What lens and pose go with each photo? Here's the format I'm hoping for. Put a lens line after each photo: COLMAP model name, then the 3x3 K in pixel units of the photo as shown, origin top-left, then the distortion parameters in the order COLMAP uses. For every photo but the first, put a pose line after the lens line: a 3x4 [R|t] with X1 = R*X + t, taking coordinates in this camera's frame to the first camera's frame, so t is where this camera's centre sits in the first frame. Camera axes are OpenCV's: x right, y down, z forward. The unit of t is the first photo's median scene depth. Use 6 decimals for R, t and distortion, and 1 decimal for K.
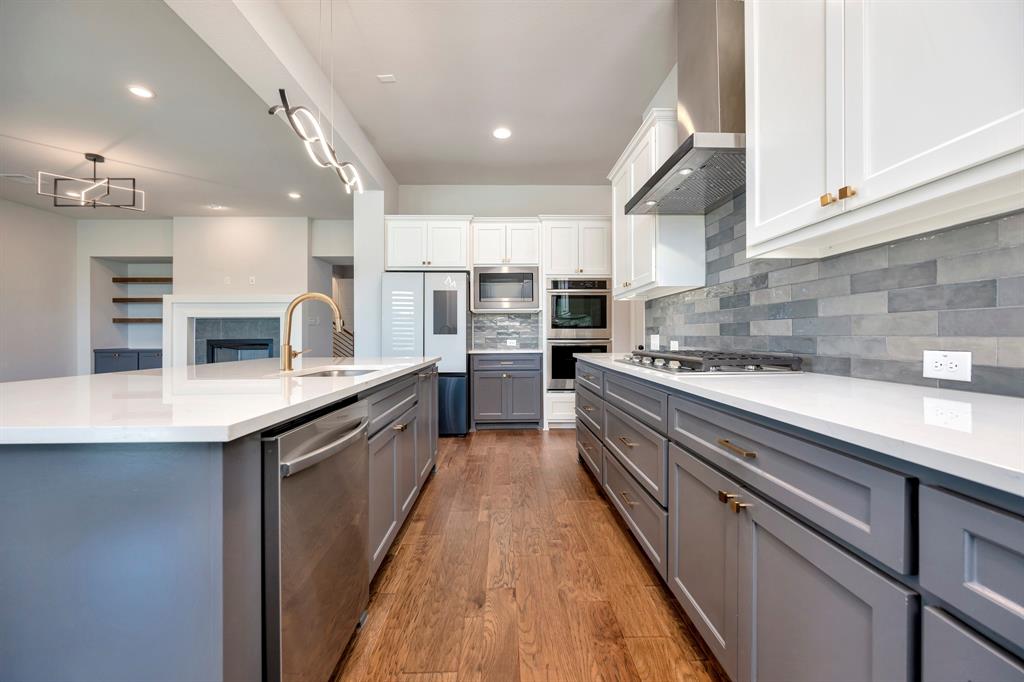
lens RADIAL K [[422.8, 0, 509.0], [0, 422.8, 339.8], [0, 0, 1]] dist [-0.000067, -0.000176]
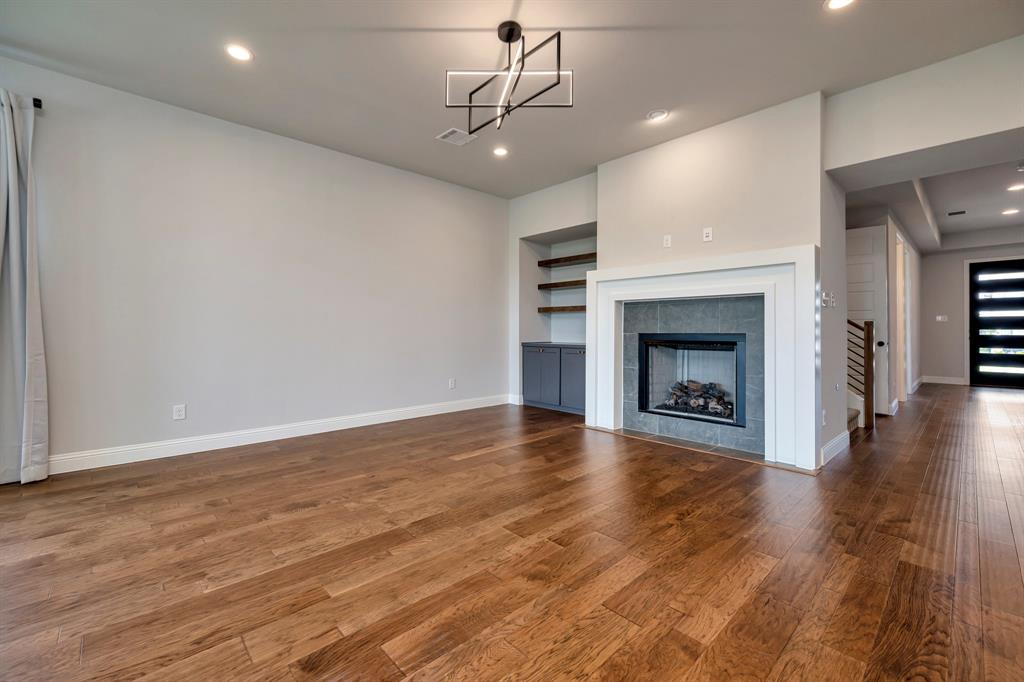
lens RADIAL K [[426.6, 0, 506.3], [0, 426.6, 320.8], [0, 0, 1]] dist [0.002760, 0.000309]
pose [[0.663811, -0.010764, -0.747823, -0.524886], [-0.013816, 0.999549, -0.026652, 0.001057], [0.747773, 0.028024, 0.663363, 0.595375]]
